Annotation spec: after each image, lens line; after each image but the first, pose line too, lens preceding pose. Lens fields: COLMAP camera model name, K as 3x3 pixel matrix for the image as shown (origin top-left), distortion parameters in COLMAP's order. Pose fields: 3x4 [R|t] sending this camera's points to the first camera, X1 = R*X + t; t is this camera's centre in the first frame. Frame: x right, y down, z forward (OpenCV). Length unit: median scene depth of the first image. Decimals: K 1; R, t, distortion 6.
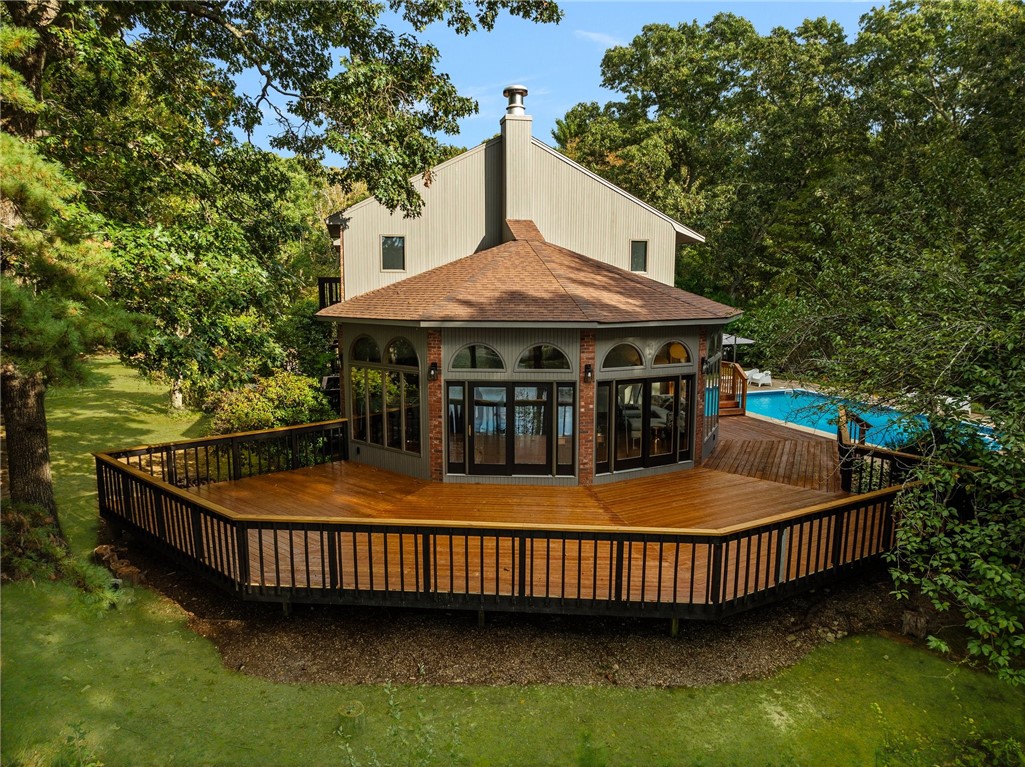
lens RADIAL K [[730.9, 0, 512.5], [0, 730.9, 383.5], [0, 0, 1]] dist [-0.060221, -0.001512]
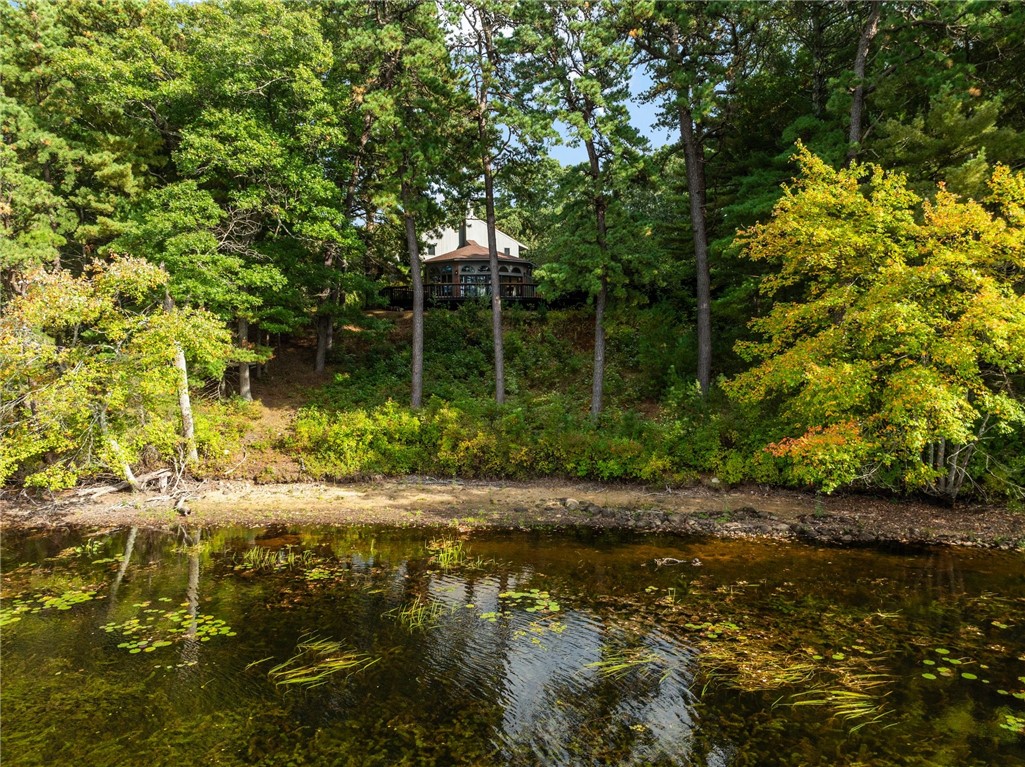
lens RADIAL K [[730.9, 0, 512.5], [0, 730.9, 383.5], [0, 0, 1]] dist [-0.060221, -0.001512]
pose [[0.984911, -0.014130, 0.172485, -0.175343], [0.030866, 0.995024, -0.094735, 0.338793], [-0.170289, 0.098629, 0.980446, -1.004738]]
